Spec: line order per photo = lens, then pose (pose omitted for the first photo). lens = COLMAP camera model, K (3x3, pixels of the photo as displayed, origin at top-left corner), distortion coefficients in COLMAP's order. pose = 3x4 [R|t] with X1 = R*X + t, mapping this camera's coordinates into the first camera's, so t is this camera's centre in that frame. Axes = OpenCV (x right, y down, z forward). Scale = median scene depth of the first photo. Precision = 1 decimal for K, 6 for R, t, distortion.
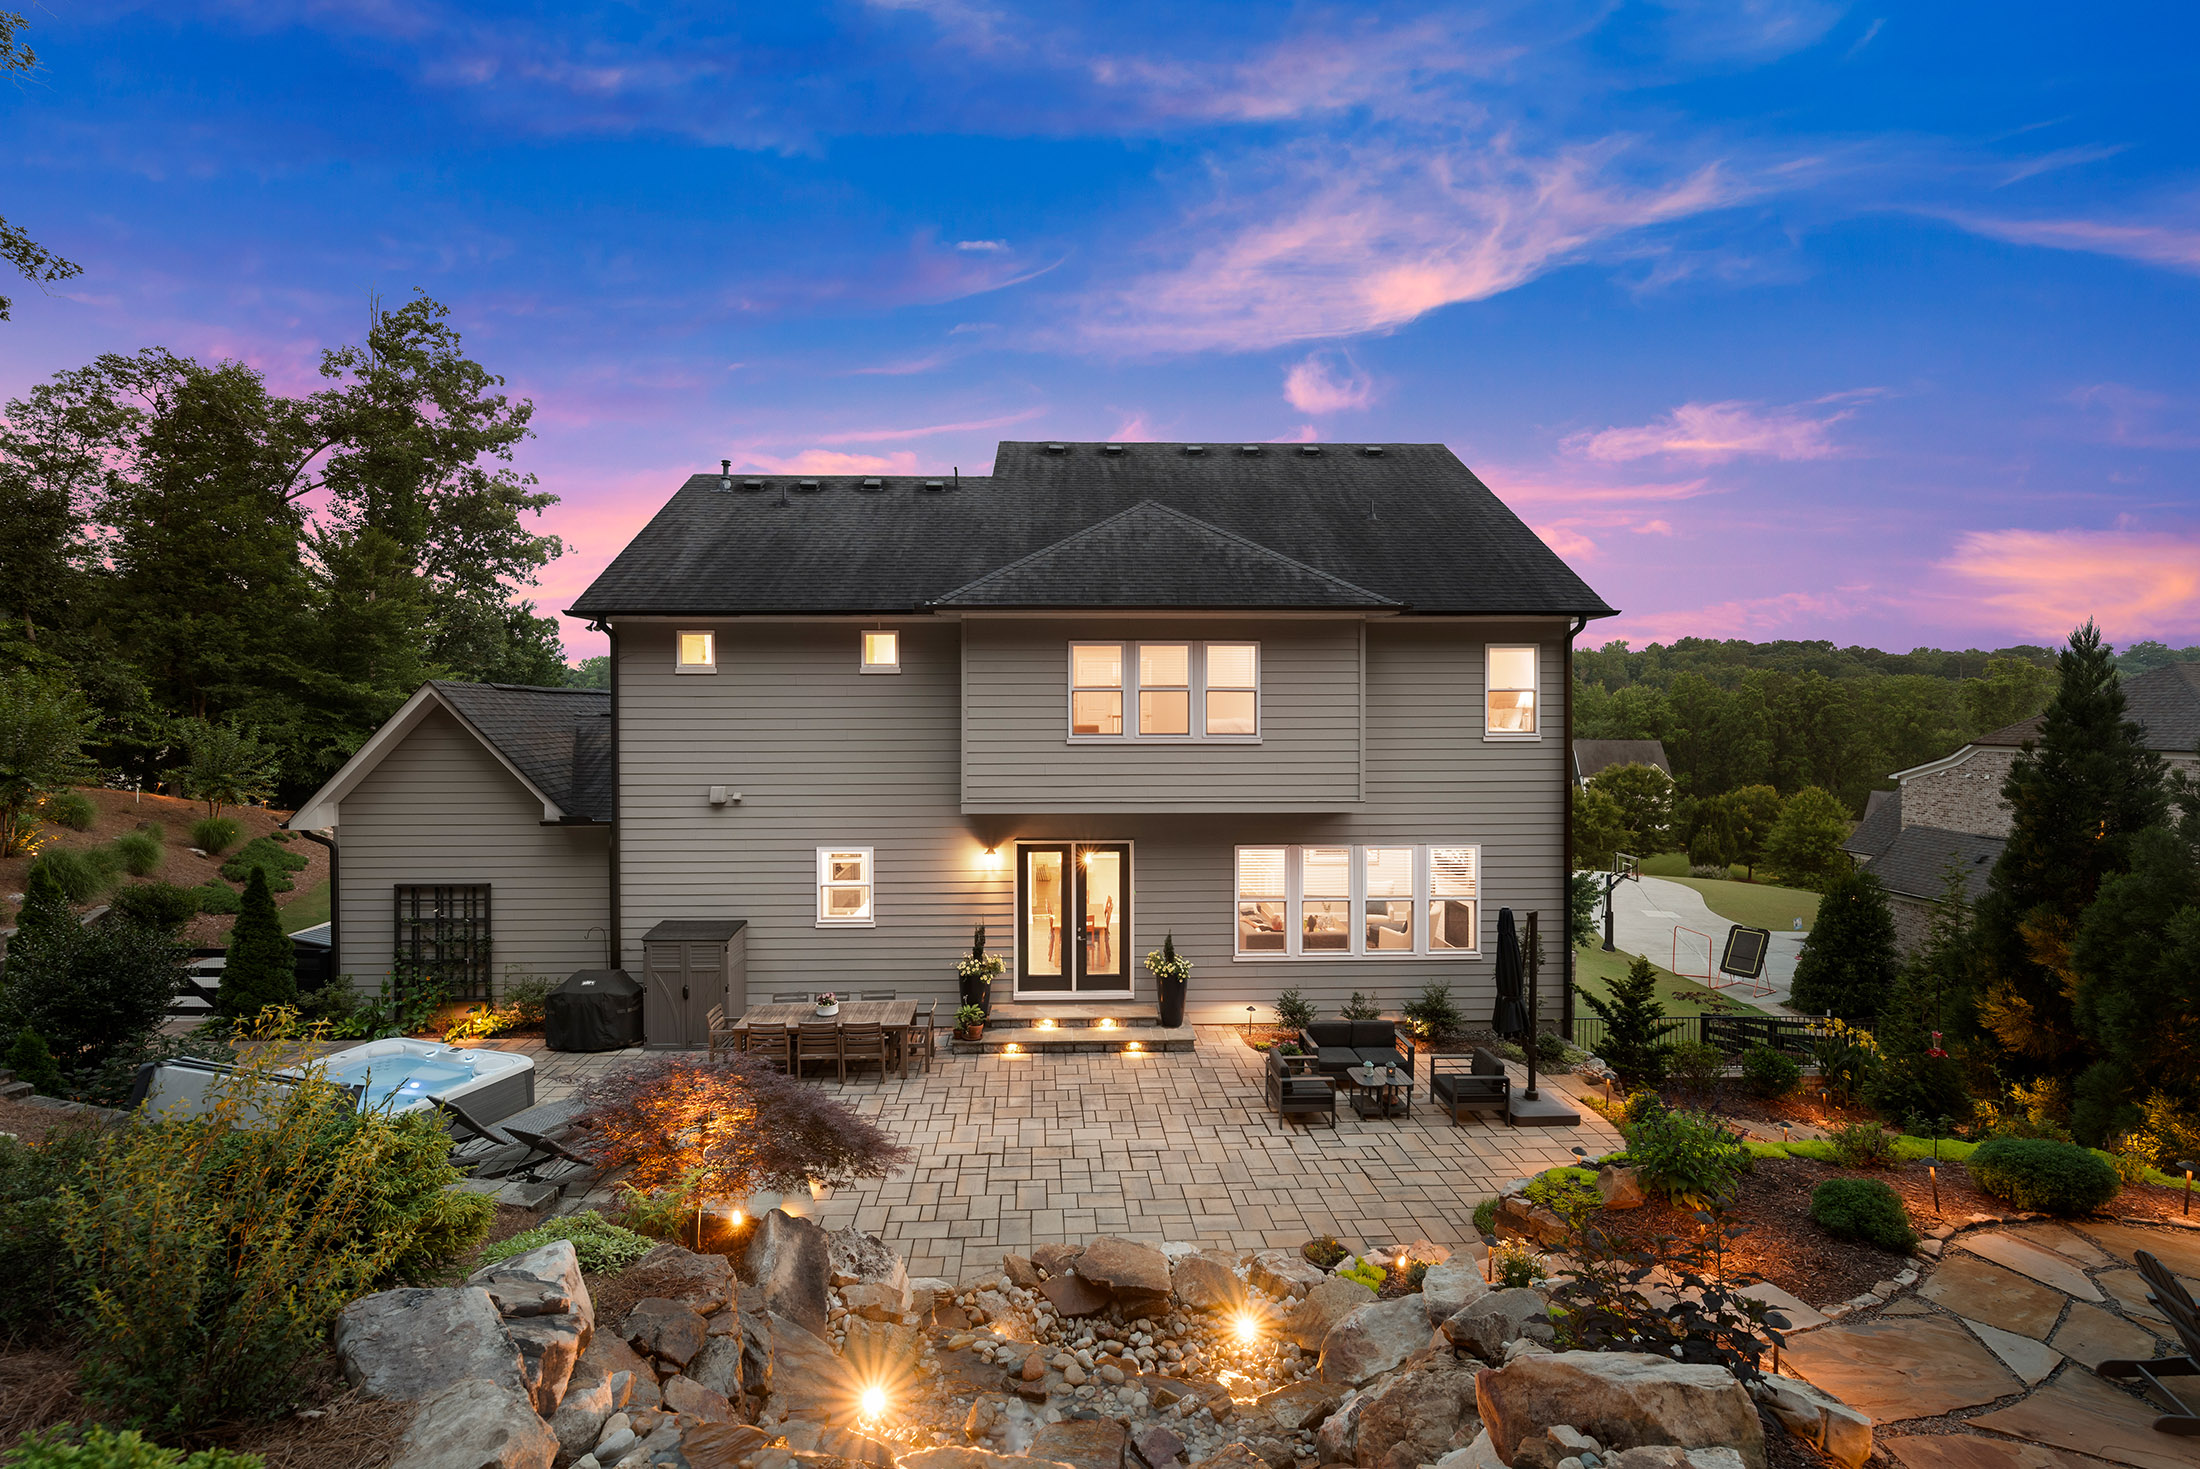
lens RADIAL K [[950.6, 0, 1090.0], [0, 950.6, 725.8], [0, 0, 1]] dist [0.001087, -0.000205]
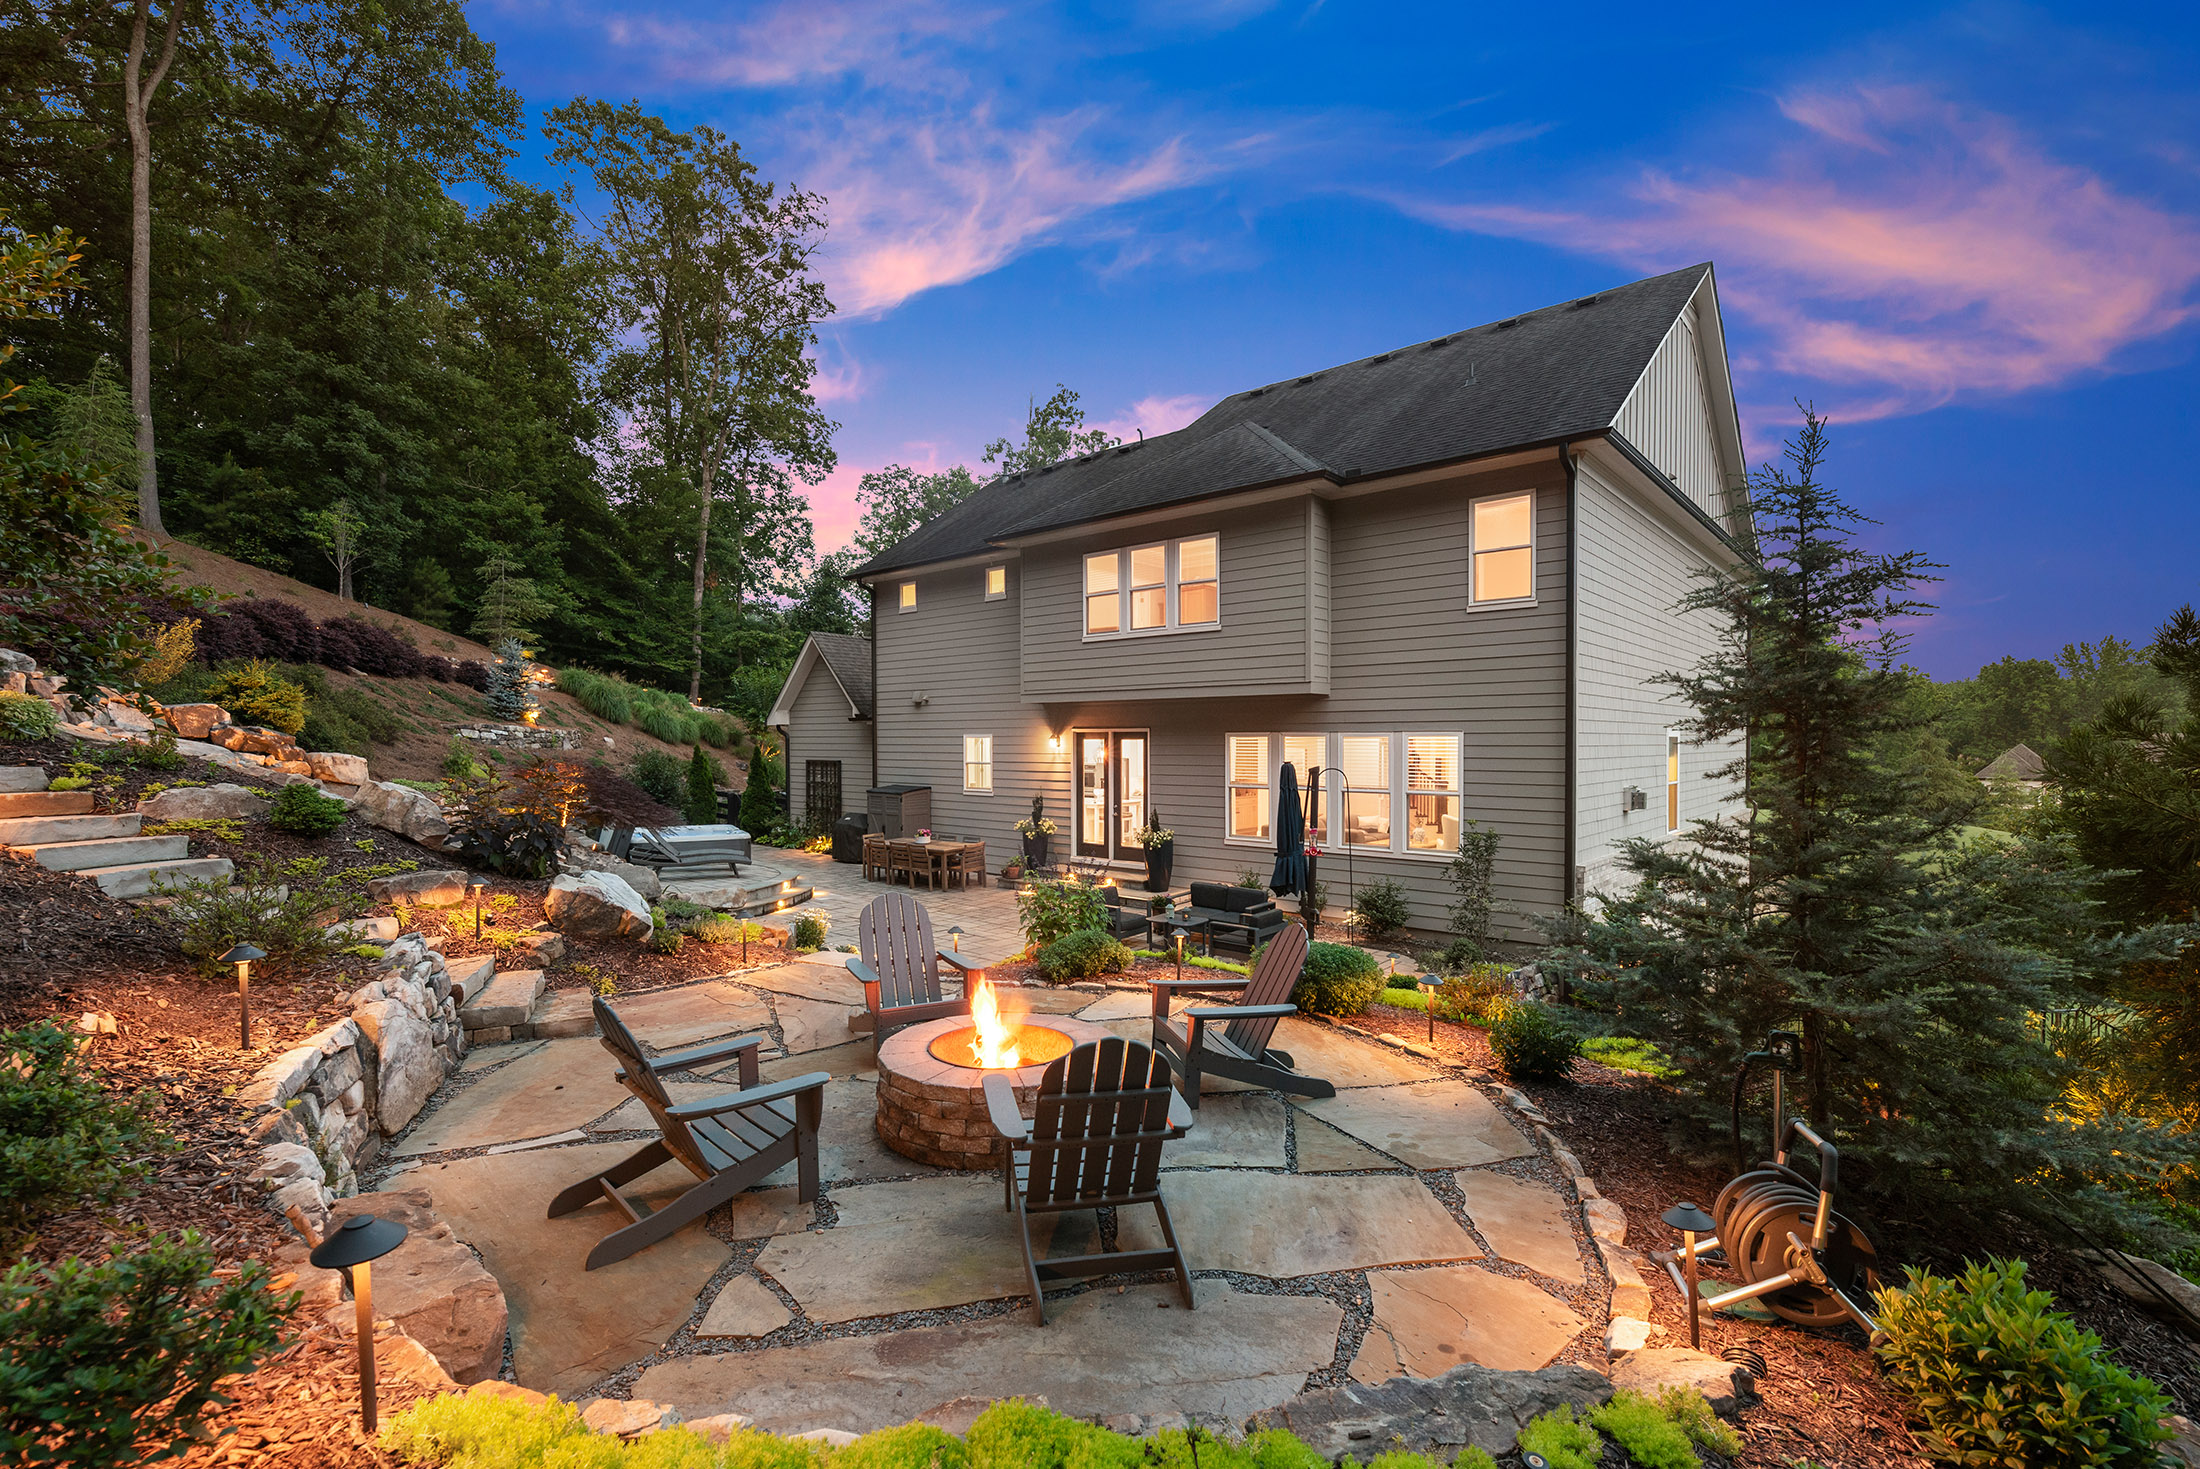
lens RADIAL K [[969.2, 0, 1096.9], [0, 969.2, 745.8], [0, 0, 1]] dist [0.011589, -0.000106]
pose [[0.736787, 0.006076, -0.676098, 0.774745], [-0.009337, 0.999956, -0.001188, 0.143833], [0.676061, 0.007188, 0.736811, 0.118427]]
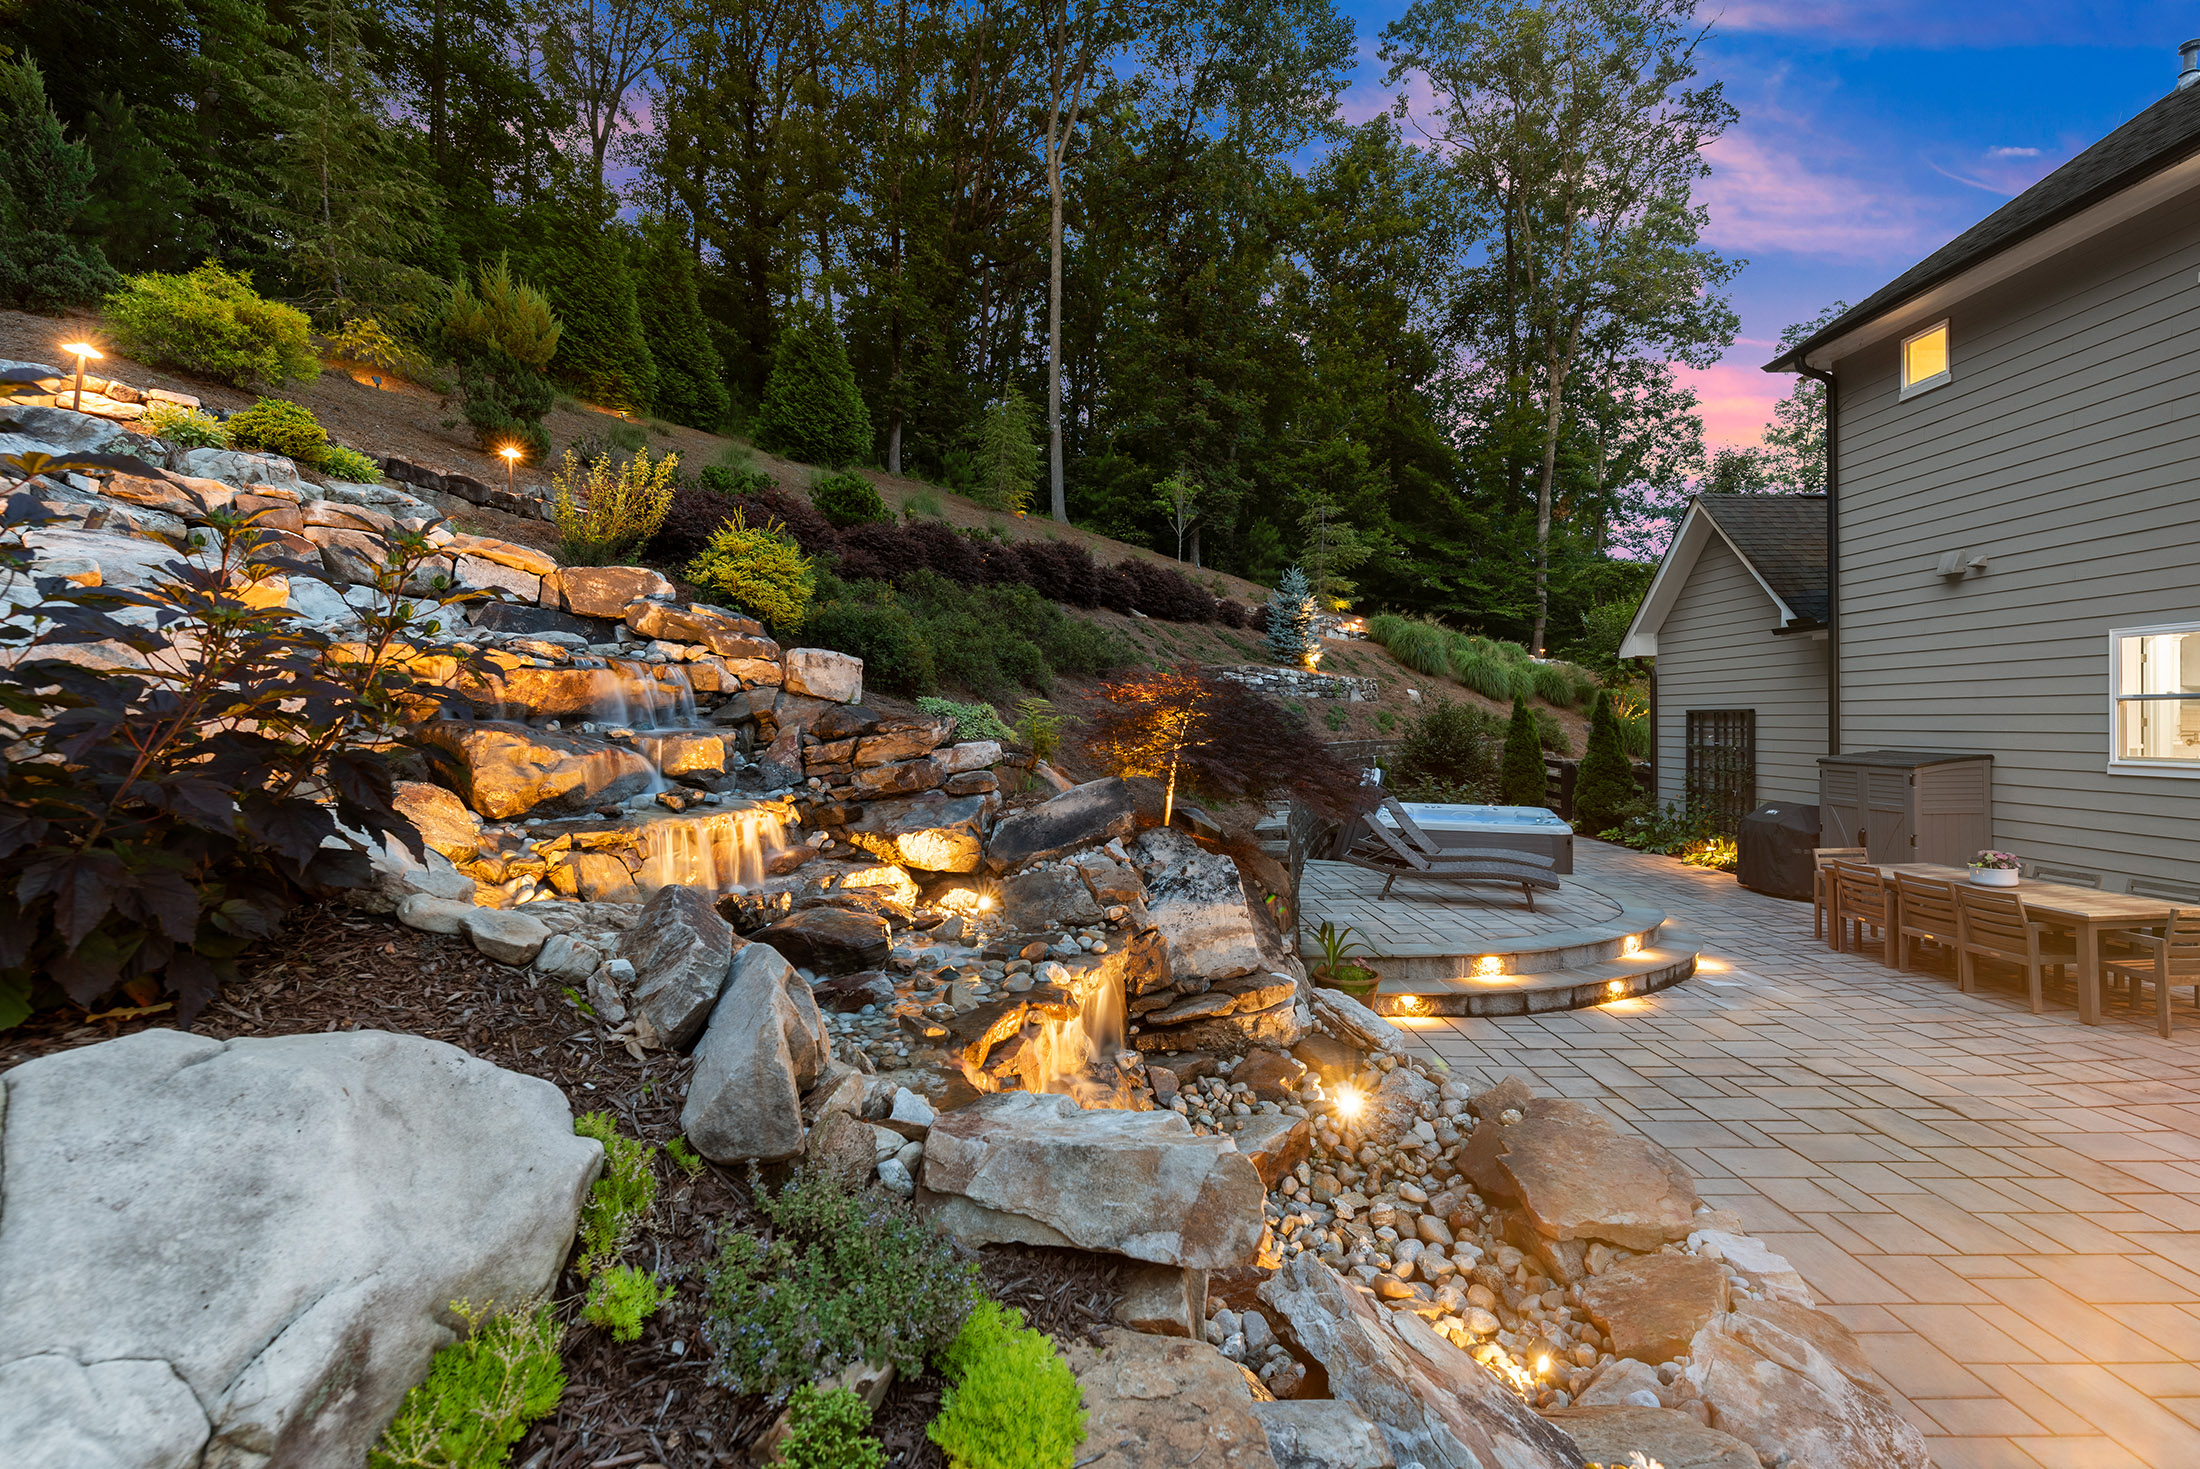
lens RADIAL K [[950.6, 0, 1090.0], [0, 950.6, 725.8], [0, 0, 1]] dist [0.001087, -0.000205]
pose [[-0.028416, 0.008479, -0.999560, 0.288360], [-0.009643, 0.999915, 0.008756, 0.184748], [0.999550, 0.009887, -0.028331, 0.415847]]
